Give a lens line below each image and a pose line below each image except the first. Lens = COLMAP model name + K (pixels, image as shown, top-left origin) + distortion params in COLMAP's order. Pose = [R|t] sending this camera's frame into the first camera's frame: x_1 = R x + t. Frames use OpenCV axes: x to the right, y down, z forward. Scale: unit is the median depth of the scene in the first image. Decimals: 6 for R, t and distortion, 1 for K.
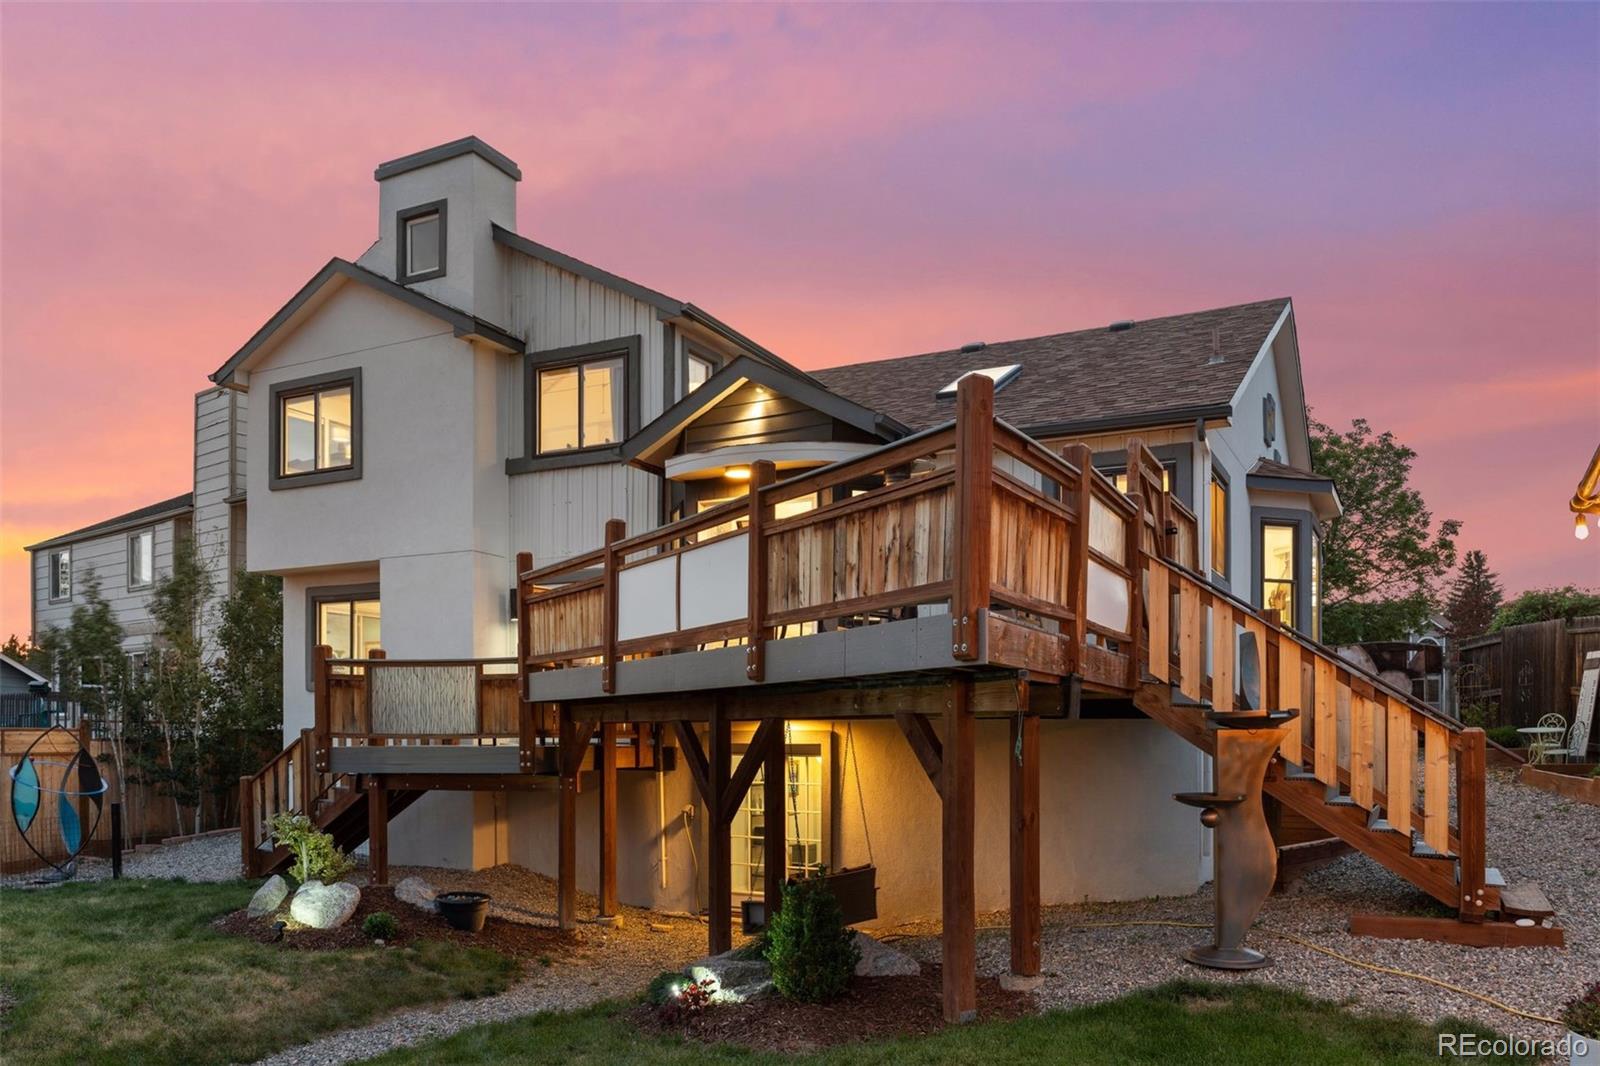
lens RADIAL K [[1207.1, 0, 801.1], [0, 1207.1, 529.3], [0, 0, 1]] dist [-0.001580, 0.001861]
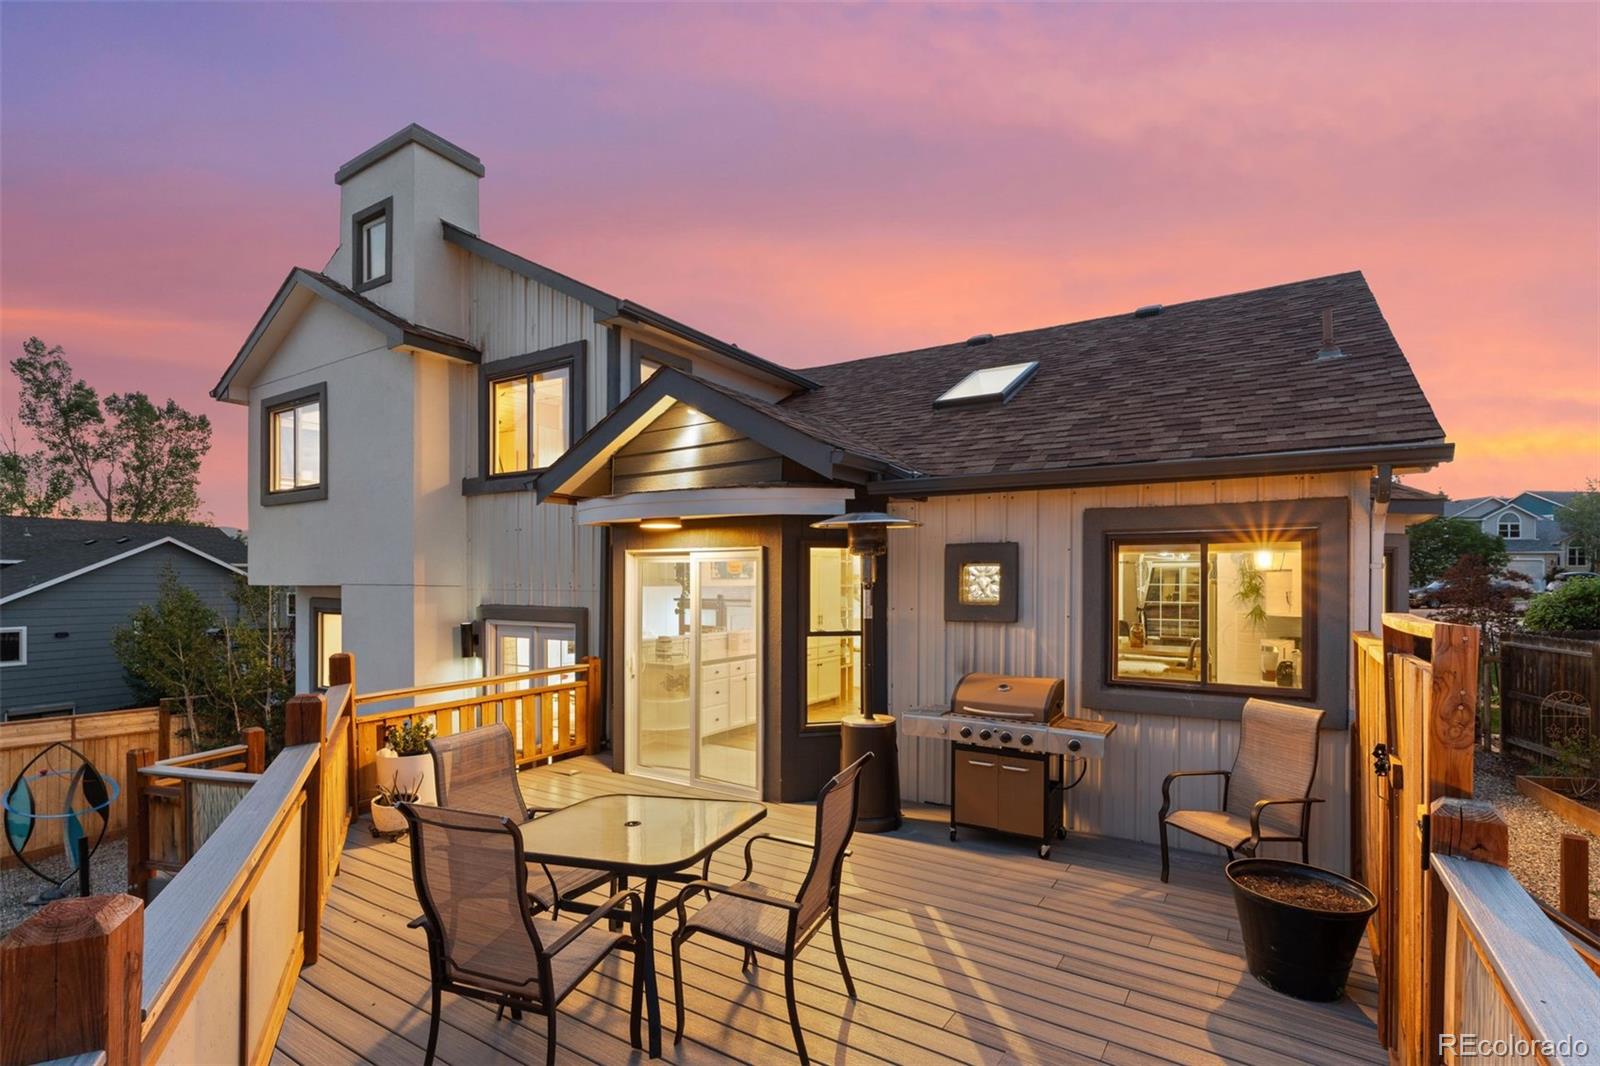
lens RADIAL K [[791.8, 0, 766.8], [0, 791.8, 500.0], [0, 0, 1]] dist [-0.005195, -0.000429]
pose [[0.992649, -0.005062, -0.120921, 0.061674], [0.011360, 0.998611, 0.051453, -0.071581], [0.120493, -0.052449, 0.991328, 0.431867]]
